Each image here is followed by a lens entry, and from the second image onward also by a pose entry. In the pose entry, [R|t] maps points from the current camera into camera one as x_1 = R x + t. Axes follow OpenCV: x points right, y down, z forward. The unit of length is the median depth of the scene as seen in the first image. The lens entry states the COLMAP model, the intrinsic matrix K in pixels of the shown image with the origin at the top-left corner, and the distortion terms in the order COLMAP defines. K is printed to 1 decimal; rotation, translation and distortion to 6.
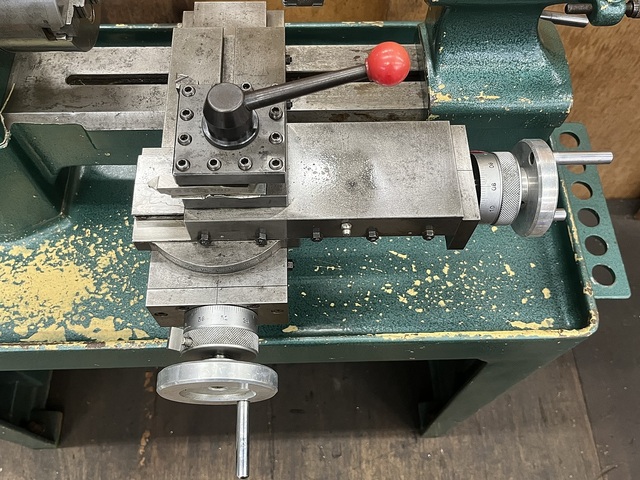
lens RADIAL K [[588.0, 0, 320.0], [0, 588.0, 240.0], [0, 0, 1]] dist [0.013449, -0.018184]
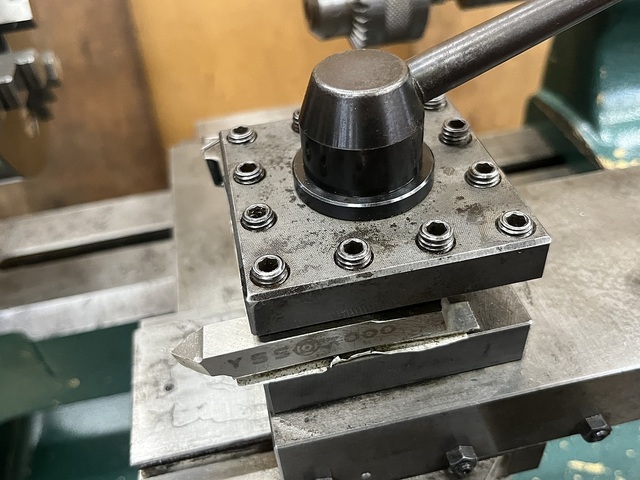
lens RADIAL K [[618.3, 0, 320.0], [0, 618.3, 240.0], [0, 0, 1]] dist [-0.014014, -0.010585]
pose [[0.981070, -0.184473, 0.058918, -0.126199], [0.192948, 0.905203, -0.378653, 0.001098], [0.016519, 0.382853, 0.923662, 0.370314]]
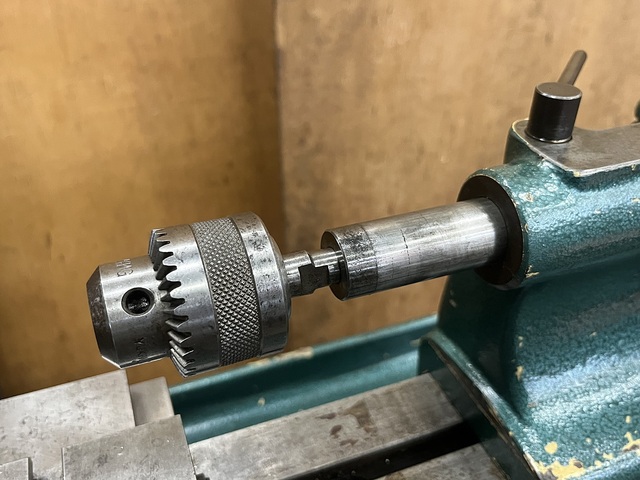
lens RADIAL K [[618.3, 0, 320.0], [0, 618.3, 240.0], [0, 0, 1]] dist [-0.014014, -0.010585]
pose [[0.943479, -0.203048, 0.261953, -0.045309], [0.306513, 0.835225, -0.456562, -0.193177], [-0.126086, 0.511049, 0.850254, 0.446835]]
